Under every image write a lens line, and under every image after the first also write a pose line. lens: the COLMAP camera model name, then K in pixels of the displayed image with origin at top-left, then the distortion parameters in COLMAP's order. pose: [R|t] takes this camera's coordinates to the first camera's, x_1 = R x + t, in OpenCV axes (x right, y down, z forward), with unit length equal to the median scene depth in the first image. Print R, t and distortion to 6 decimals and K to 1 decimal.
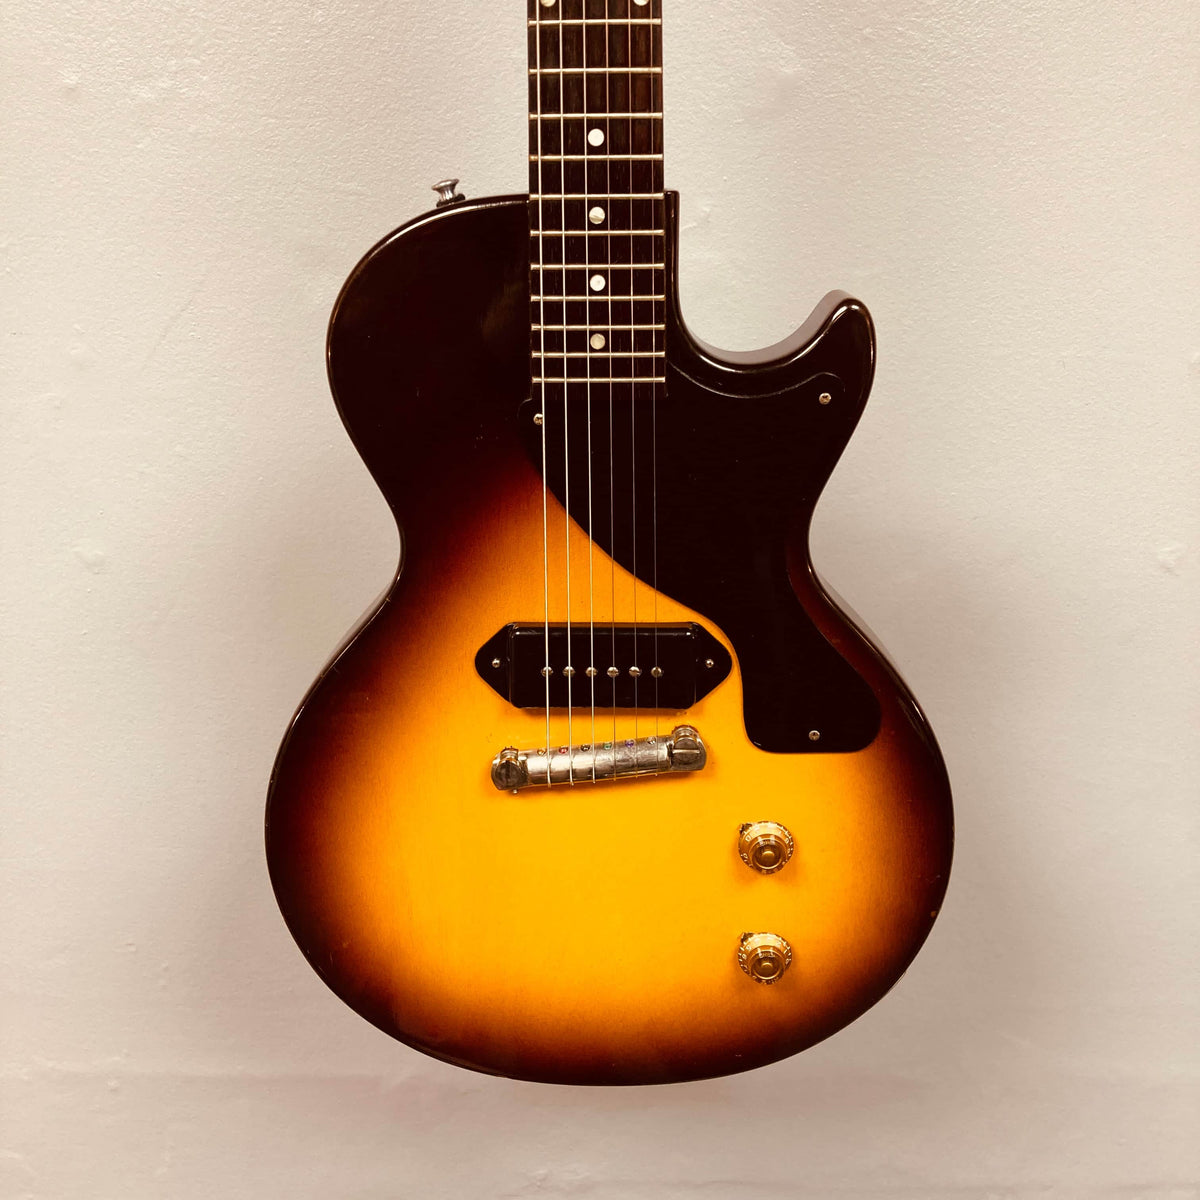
lens RADIAL K [[1275.1, 0, 600.0], [0, 1275.1, 600.0], [0, 0, 1]] dist [0.024544, -0.019549]
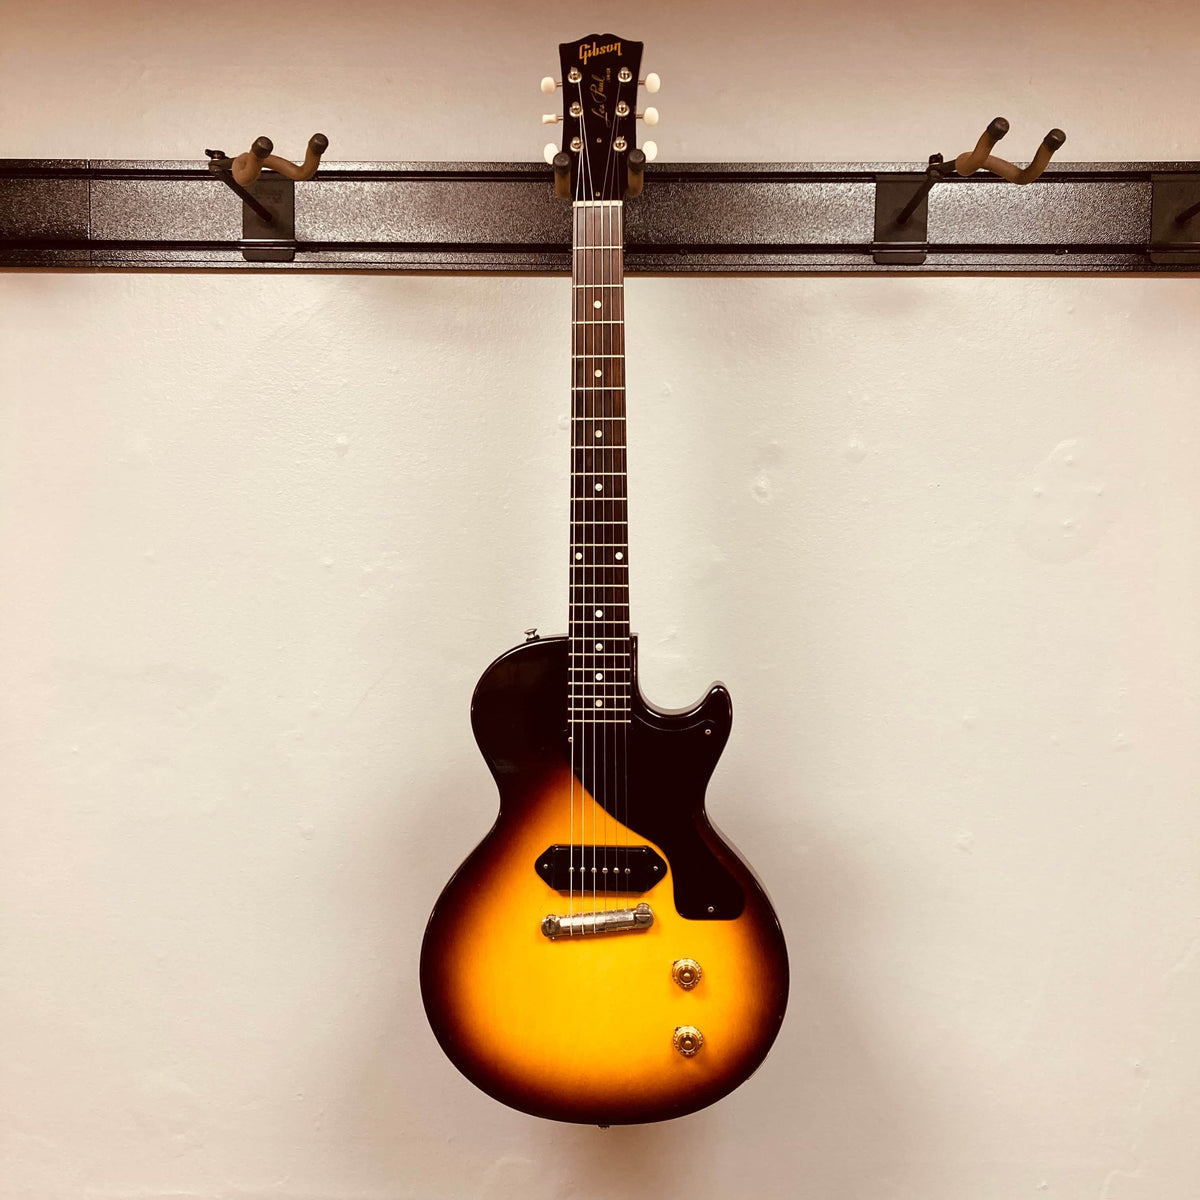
lens RADIAL K [[1250.2, 0, 608.5], [0, 1250.2, 575.7], [0, 0, 1]] dist [0.011299, 0.001838]
pose [[0.998940, 0.009765, -0.044993, 0.099079], [-0.022854, 0.953523, -0.300452, 0.205548], [0.039968, 0.301162, 0.952735, -0.978734]]
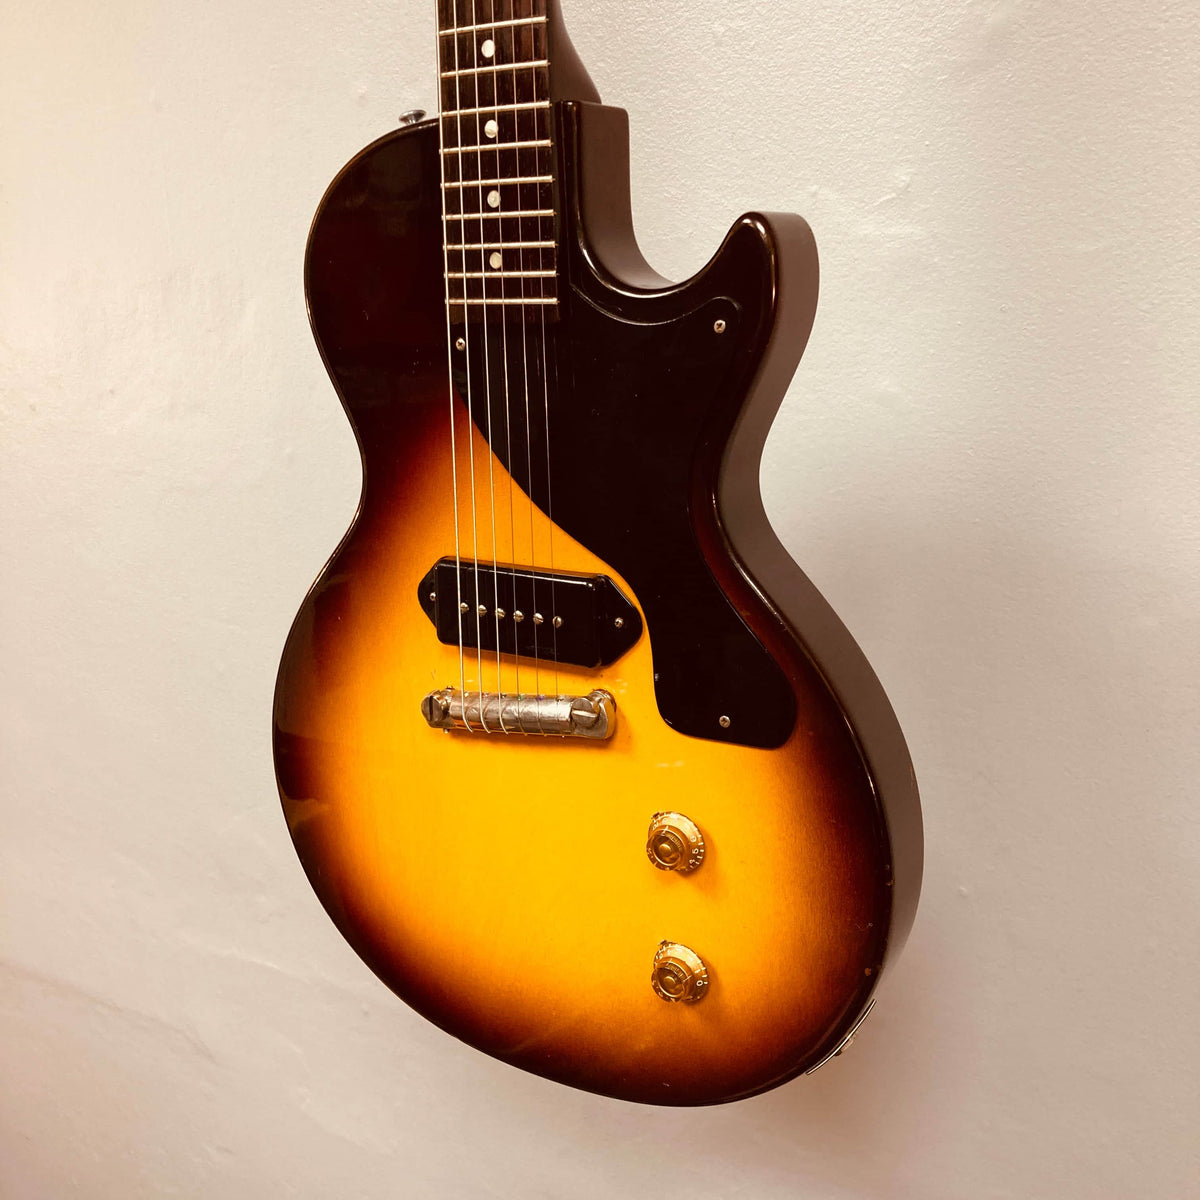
lens RADIAL K [[1286.1, 0, 624.0], [0, 1286.1, 604.5], [0, 0, 1]] dist [-0.011255, 0.062178]
pose [[0.871885, 0.114487, -0.476141, 0.543060], [-0.143643, 0.989310, -0.025155, 0.061698], [0.468171, 0.090326, 0.879009, 0.198017]]
